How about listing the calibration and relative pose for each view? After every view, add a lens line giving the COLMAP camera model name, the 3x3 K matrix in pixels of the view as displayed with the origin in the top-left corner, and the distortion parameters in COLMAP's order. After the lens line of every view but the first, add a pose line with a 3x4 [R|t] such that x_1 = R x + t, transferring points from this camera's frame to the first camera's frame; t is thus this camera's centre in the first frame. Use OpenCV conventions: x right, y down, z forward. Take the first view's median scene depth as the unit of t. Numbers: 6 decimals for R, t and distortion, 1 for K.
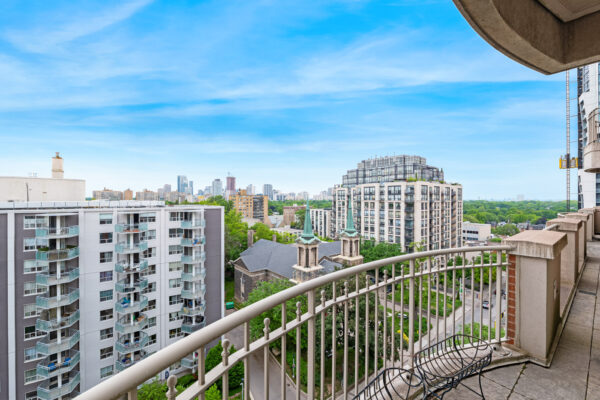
lens RADIAL K [[244.4, 0, 302.7], [0, 244.4, 200.6], [0, 0, 1]] dist [-0.008182, 0.000797]
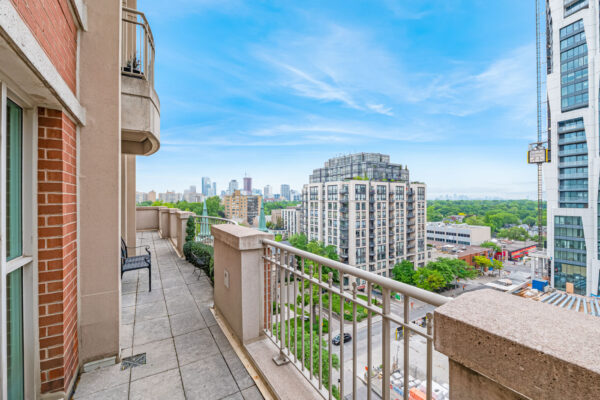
lens RADIAL K [[244.4, 0, 287.3], [0, 244.4, 195.8], [0, 0, 1]] dist [-0.008182, 0.000797]
pose [[0.988394, -0.005375, -0.151815, 0.312096], [0.002418, 0.999804, -0.019656, 0.000129], [0.151891, 0.019061, 0.988213, 0.010204]]
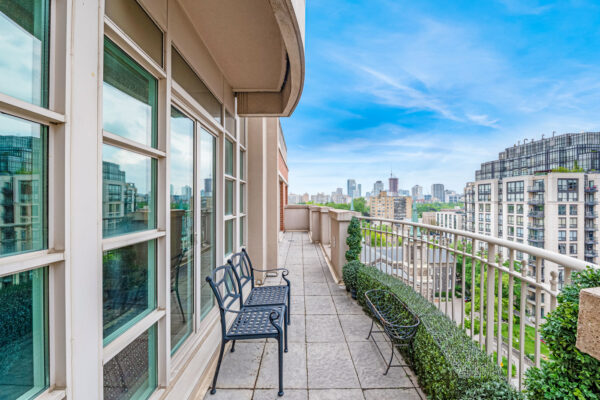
lens RADIAL K [[244.4, 0, 306.4], [0, 244.4, 200.5], [0, 0, 1]] dist [-0.008182, 0.000797]
pose [[0.792189, -0.003215, -0.610267, 0.292815], [-0.000855, 0.999979, -0.006378, 0.001935], [0.610275, 0.005574, 0.792170, 0.037768]]
